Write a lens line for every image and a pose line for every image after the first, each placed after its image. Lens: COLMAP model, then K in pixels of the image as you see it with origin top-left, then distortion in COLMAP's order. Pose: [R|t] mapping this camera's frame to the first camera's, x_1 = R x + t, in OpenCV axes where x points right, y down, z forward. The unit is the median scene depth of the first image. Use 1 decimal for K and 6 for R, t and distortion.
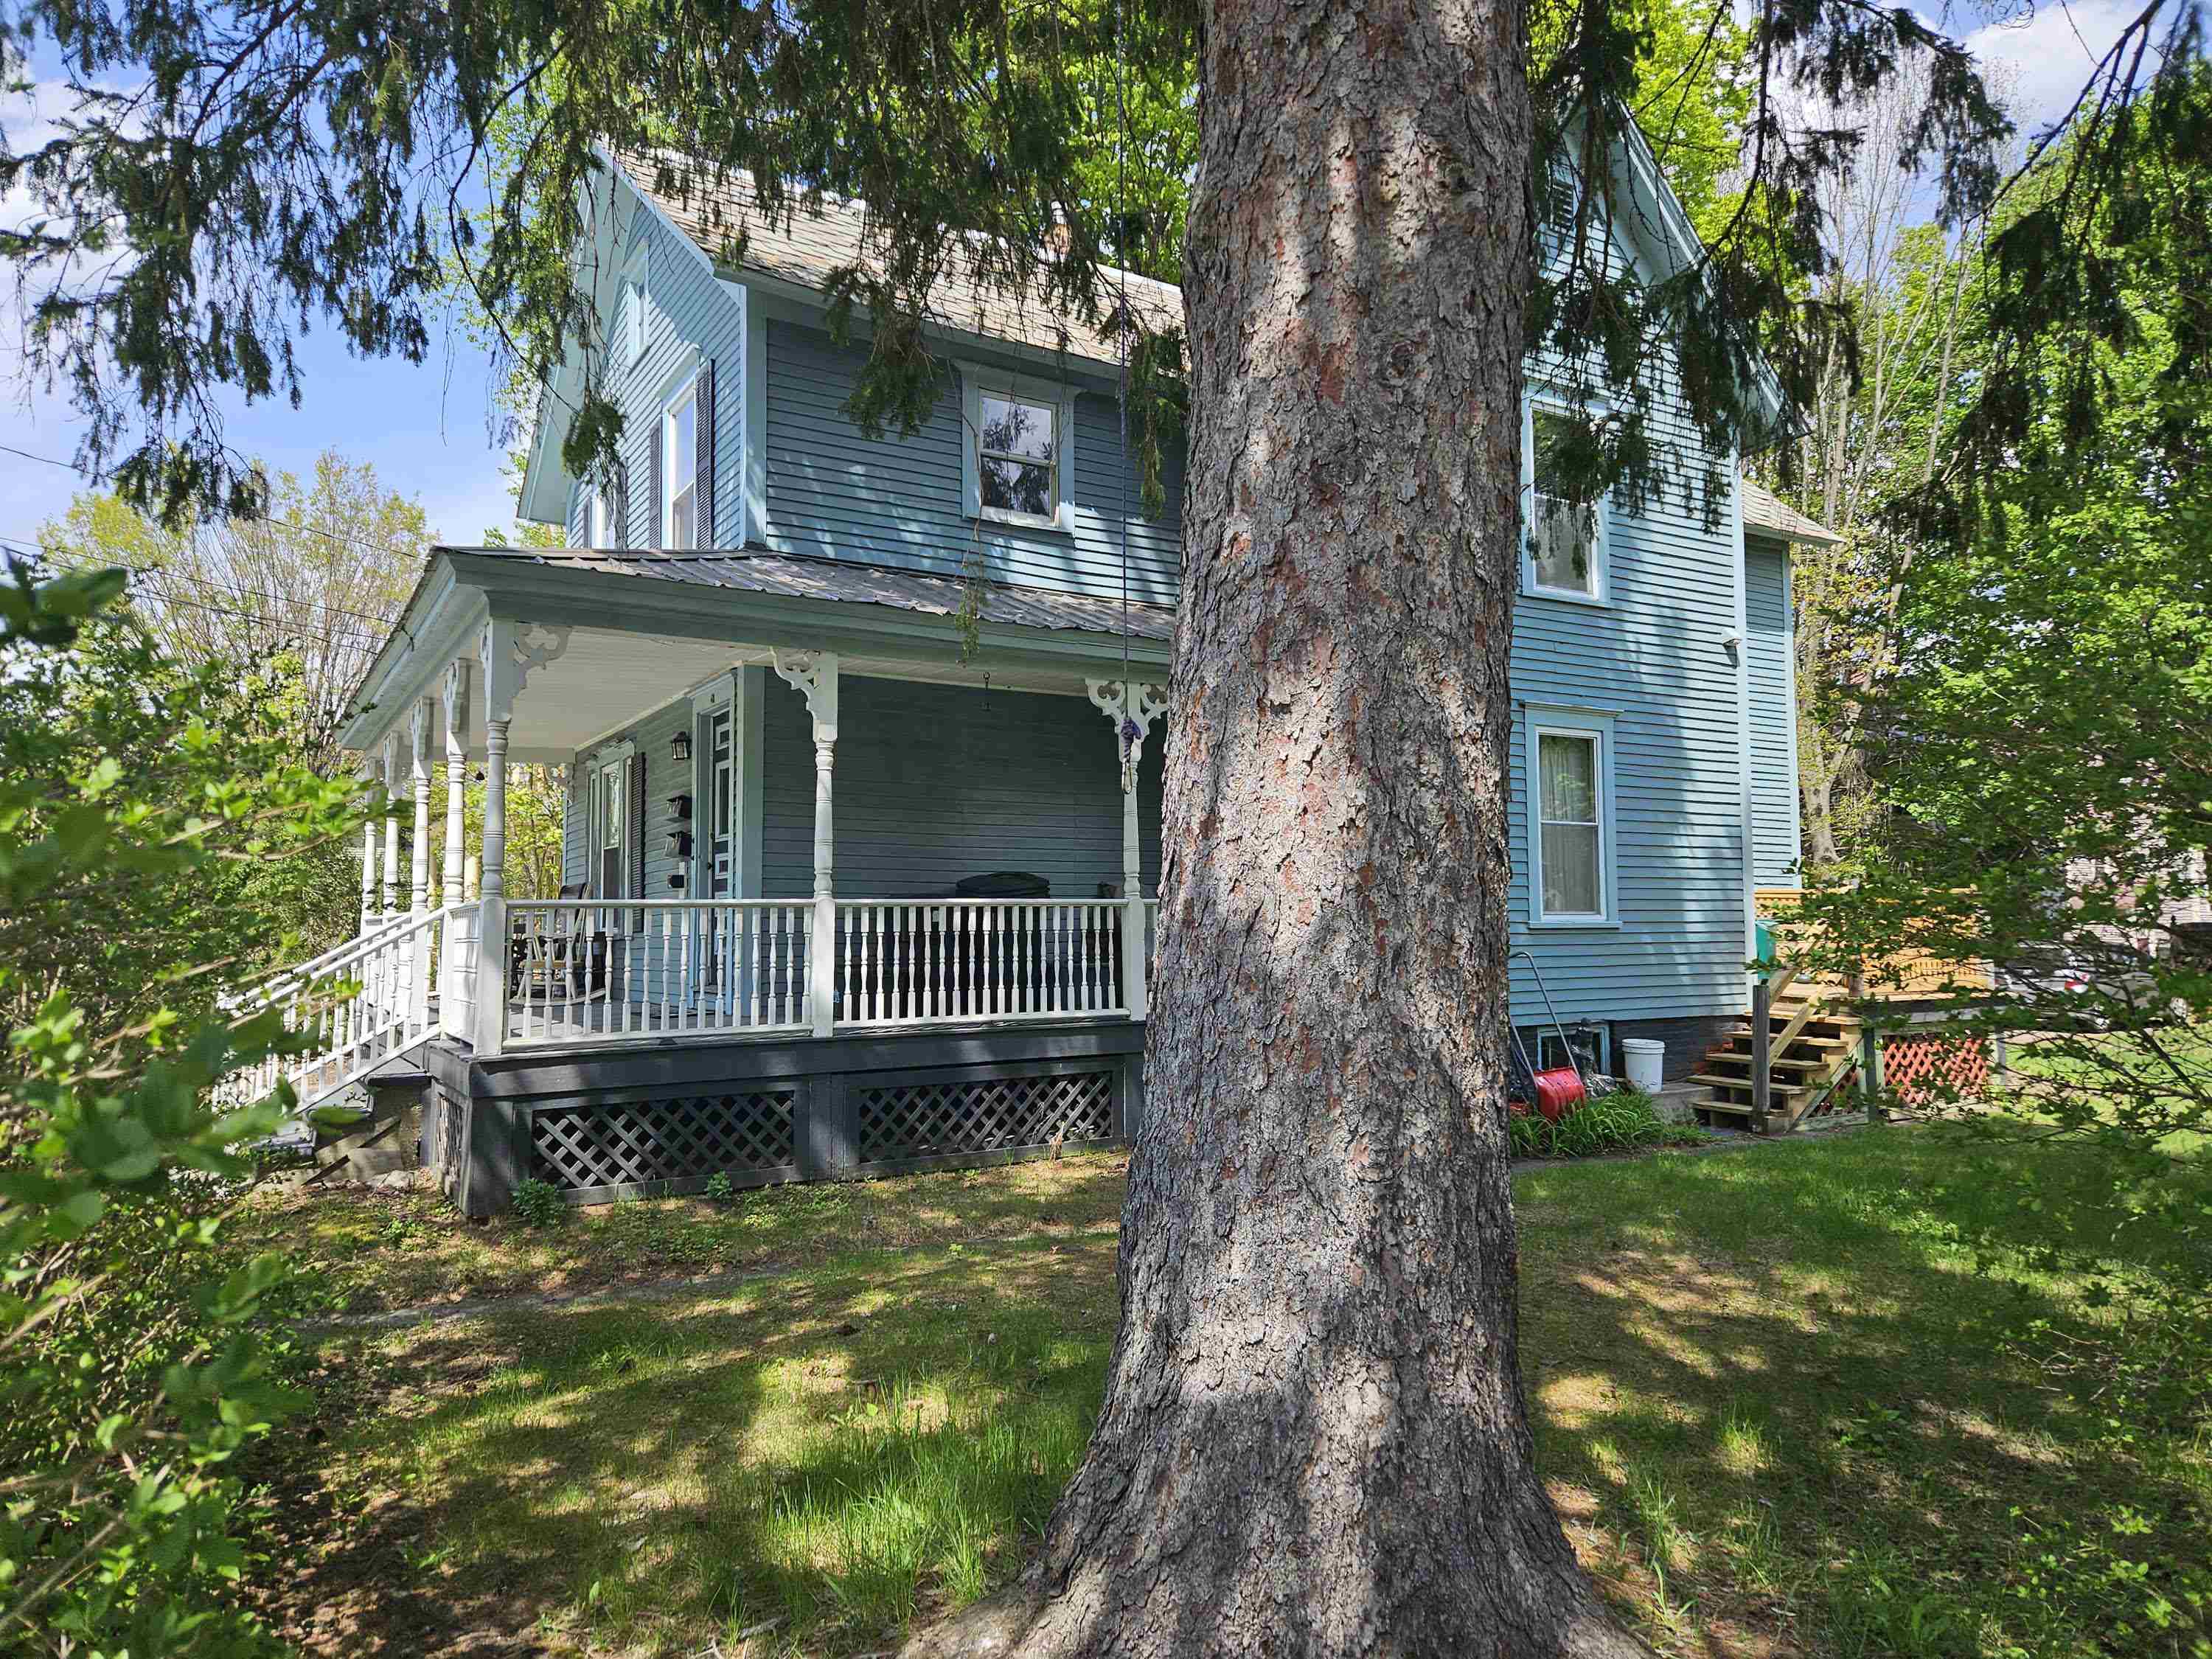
lens RADIAL K [[1436.5, 0, 1106.0], [0, 1436.5, 829.5], [0, 0, 1]] dist [0.114292, -0.001724]
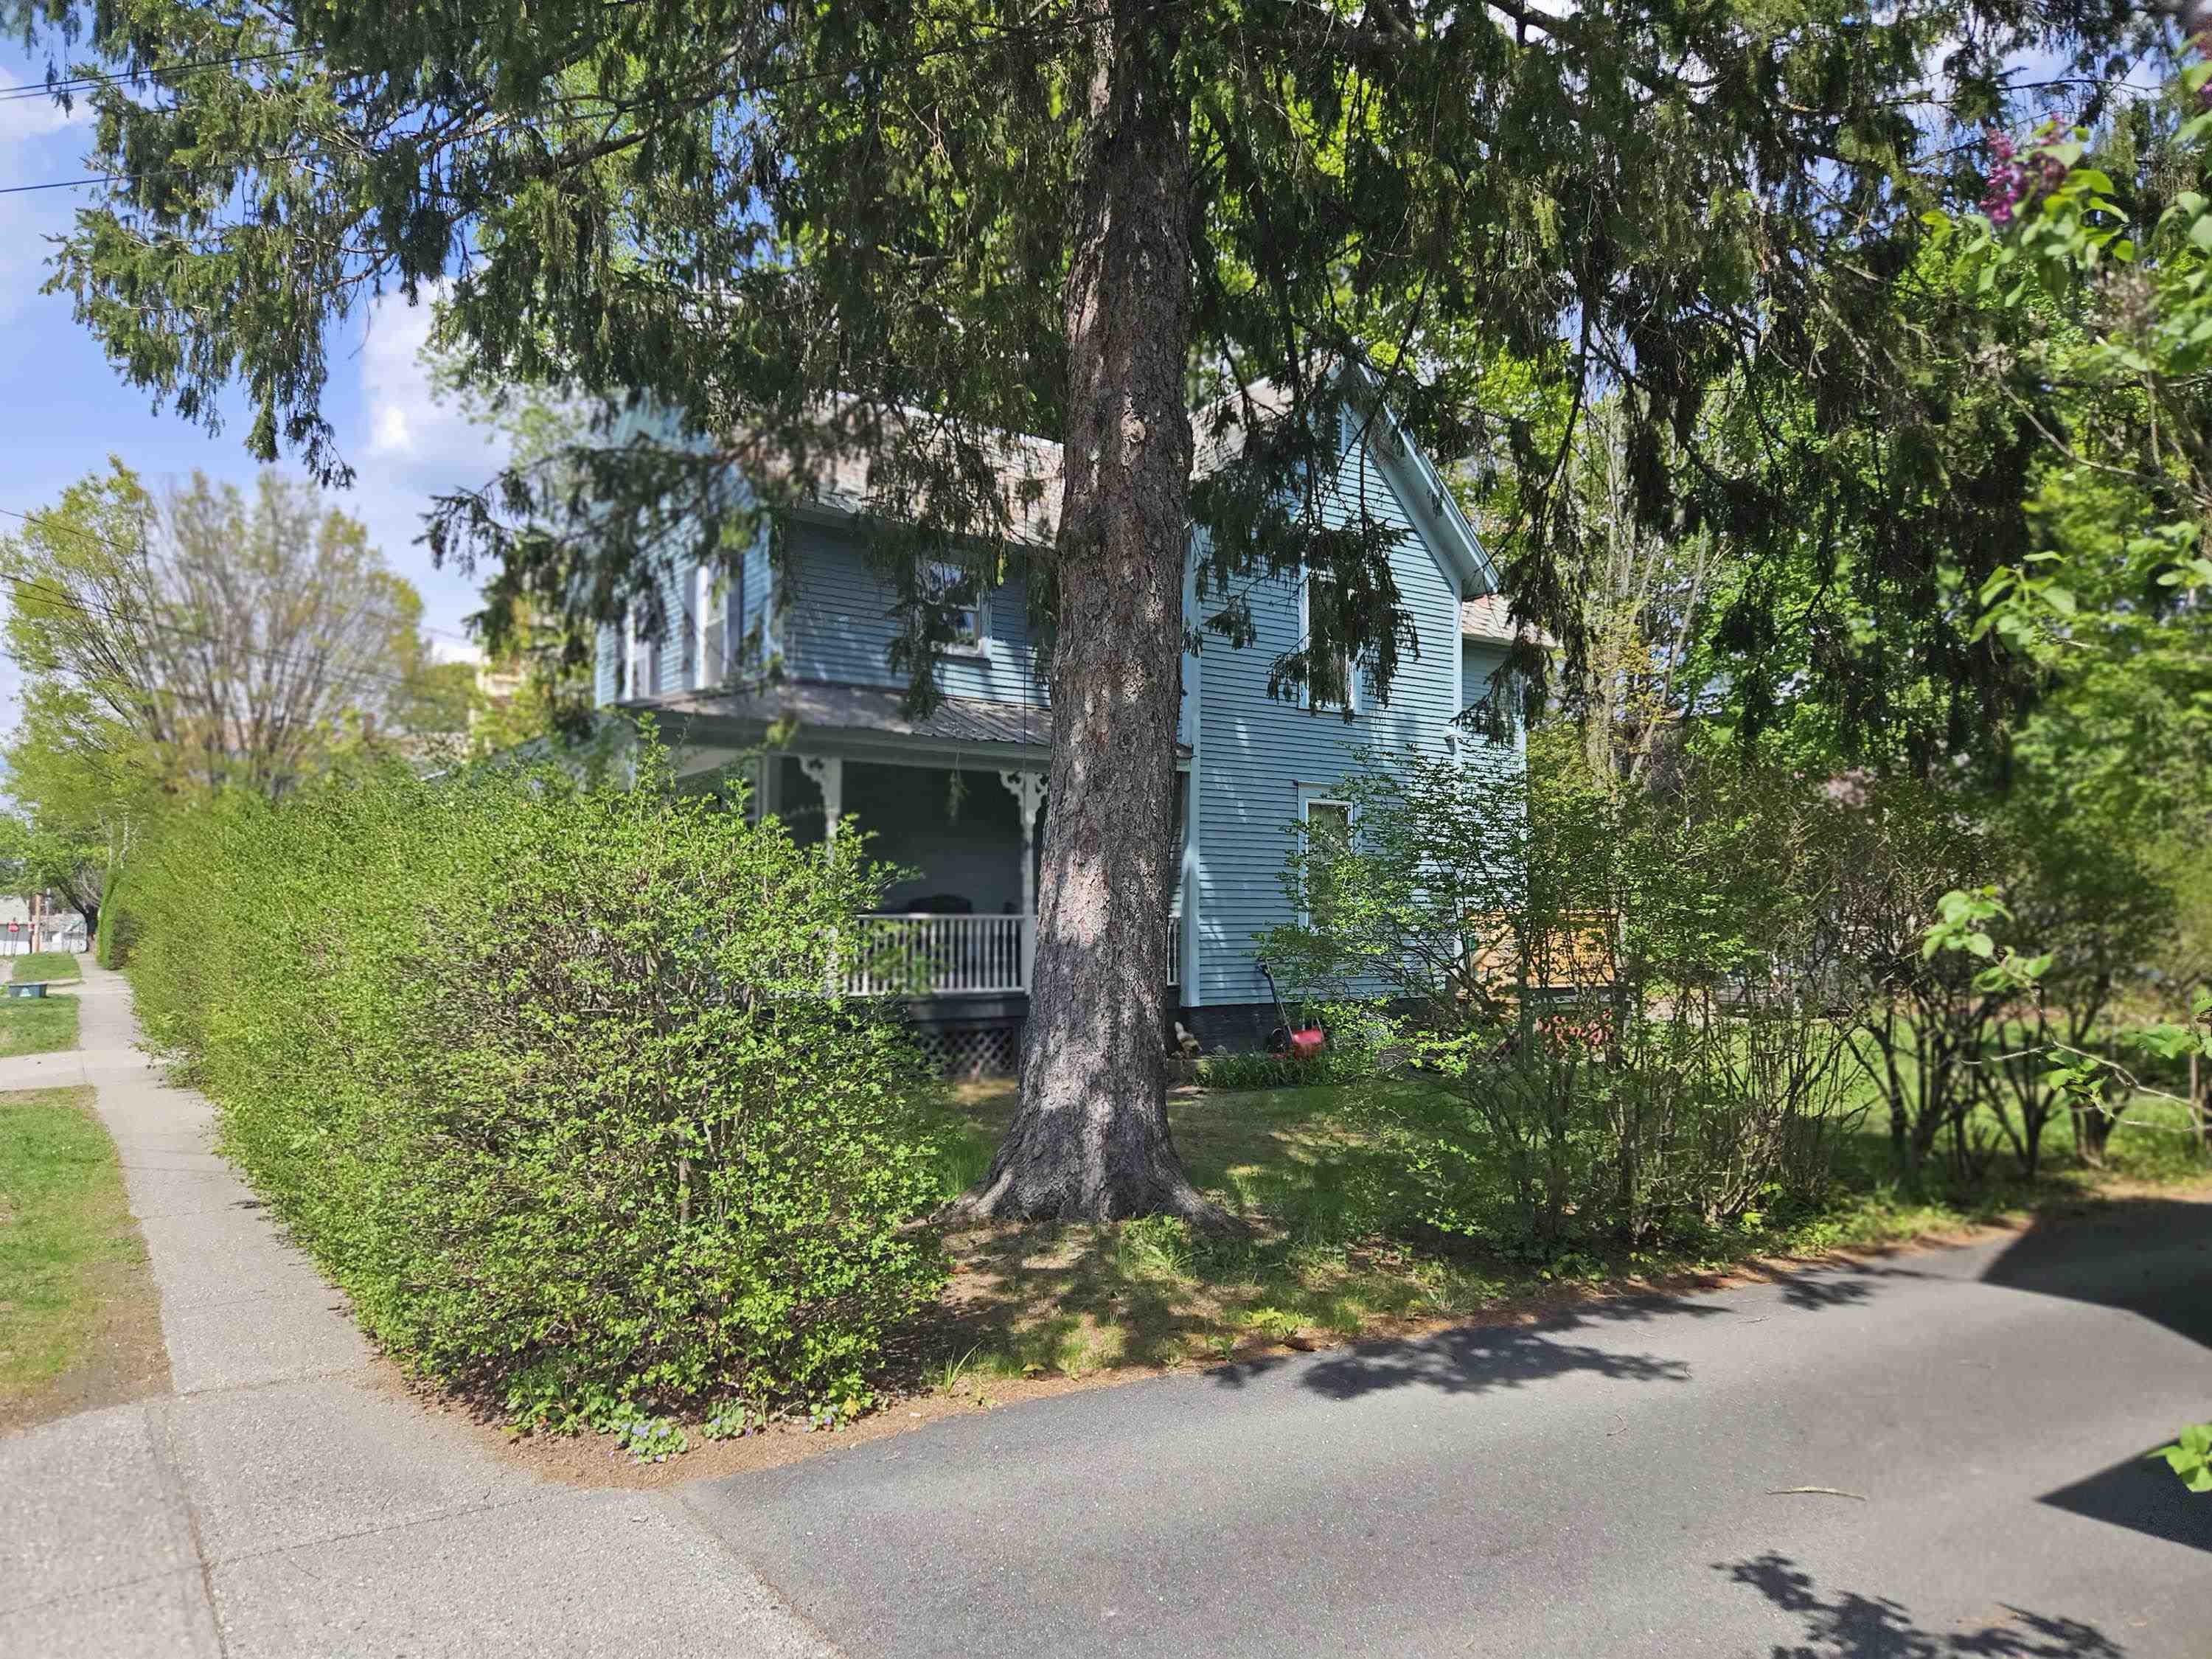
lens RADIAL K [[1436.5, 0, 1106.0], [0, 1436.5, 829.5], [0, 0, 1]] dist [0.114292, -0.001724]
pose [[0.997367, 0.014702, 0.071019, -0.009406], [-0.014875, 0.999888, 0.001896, -0.051693], [-0.070983, -0.002947, 0.997473, -0.577702]]
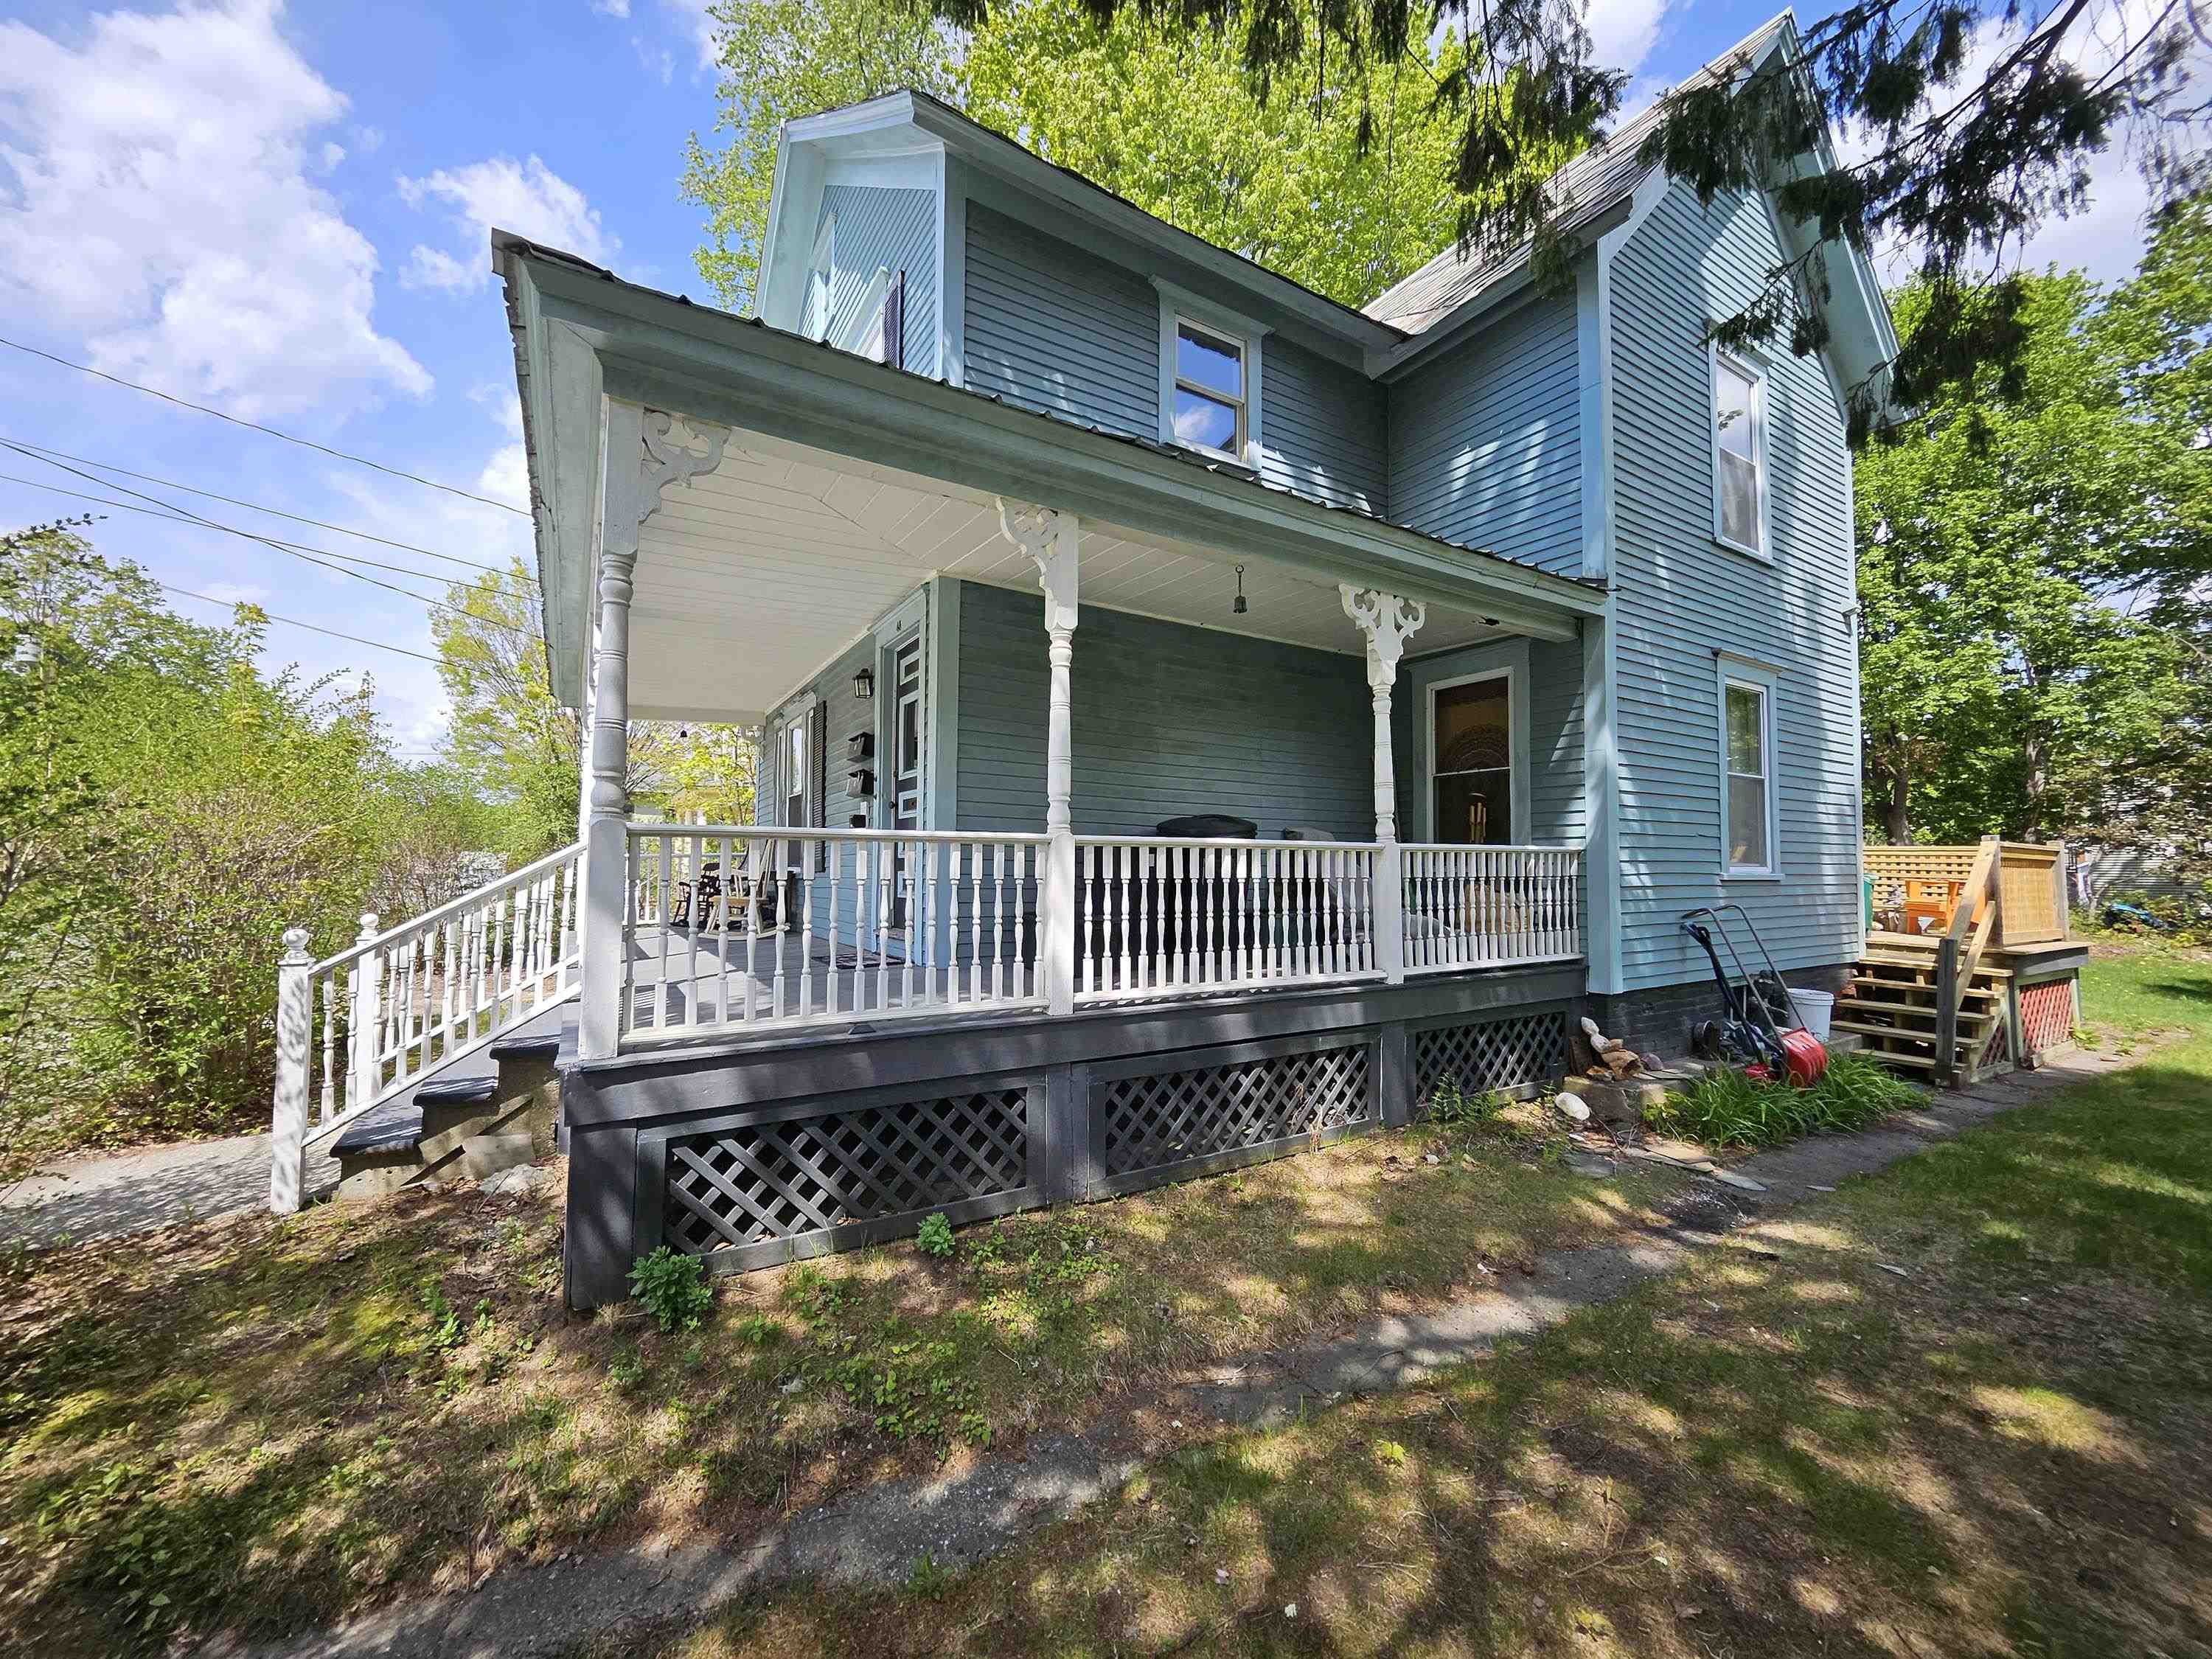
lens RADIAL K [[868.5, 0, 1106.0], [0, 868.5, 829.5], [0, 0, 1]] dist [0.033207, 0.000066]
pose [[0.999865, 0.013411, 0.009537, -0.167832], [-0.013604, 0.999697, 0.020513, 0.034094], [-0.009259, -0.020640, 0.999744, 0.513071]]
